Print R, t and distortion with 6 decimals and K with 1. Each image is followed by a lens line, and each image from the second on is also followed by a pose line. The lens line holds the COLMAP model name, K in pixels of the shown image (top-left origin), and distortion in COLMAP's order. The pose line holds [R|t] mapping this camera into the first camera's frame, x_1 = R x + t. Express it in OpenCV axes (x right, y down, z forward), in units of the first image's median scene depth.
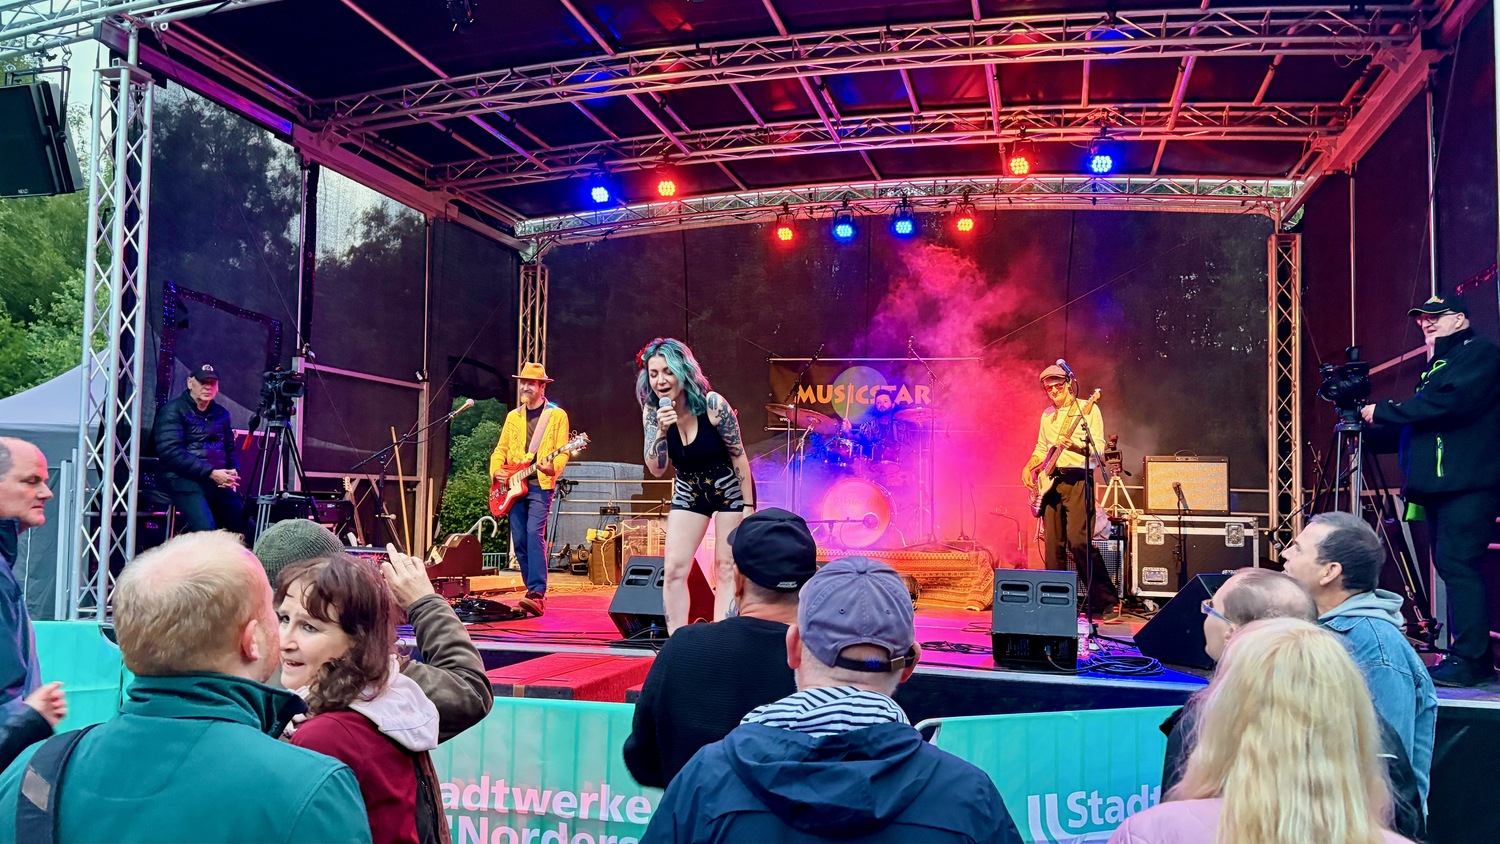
lens RADIAL K [[1158.8, 0, 750.0], [0, 1158.8, 422.0], [0, 0, 1]] dist [0.080530, -0.061228]
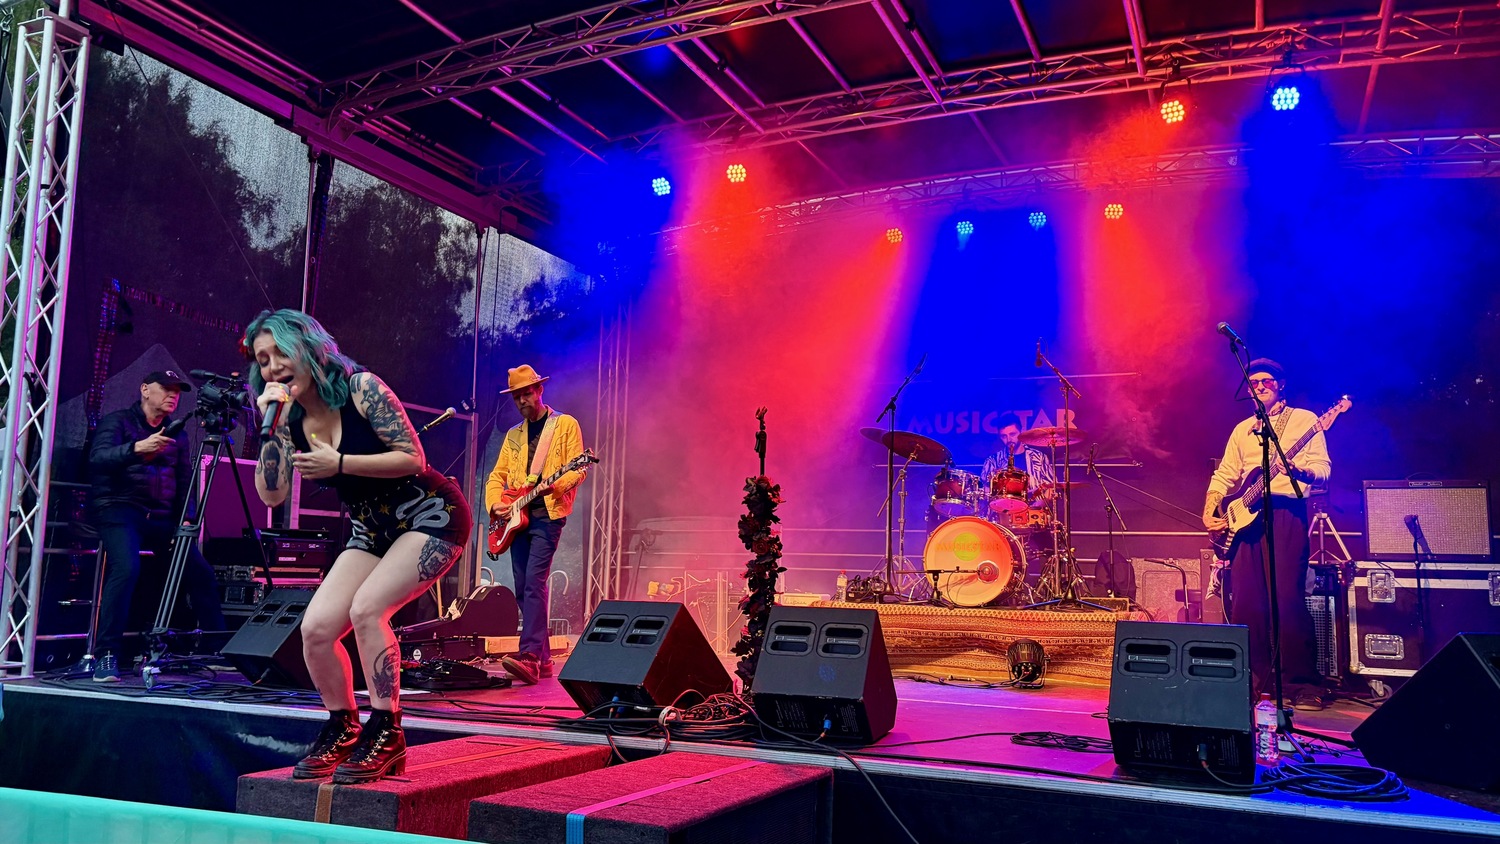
lens RADIAL K [[1158.8, 0, 750.0], [0, 1158.8, 422.0], [0, 0, 1]] dist [0.080530, -0.061228]
pose [[0.988062, -0.016693, -0.153150, 0.071187], [0.006819, 0.997877, -0.064770, 0.036596], [0.153906, 0.062952, 0.986078, 0.206054]]
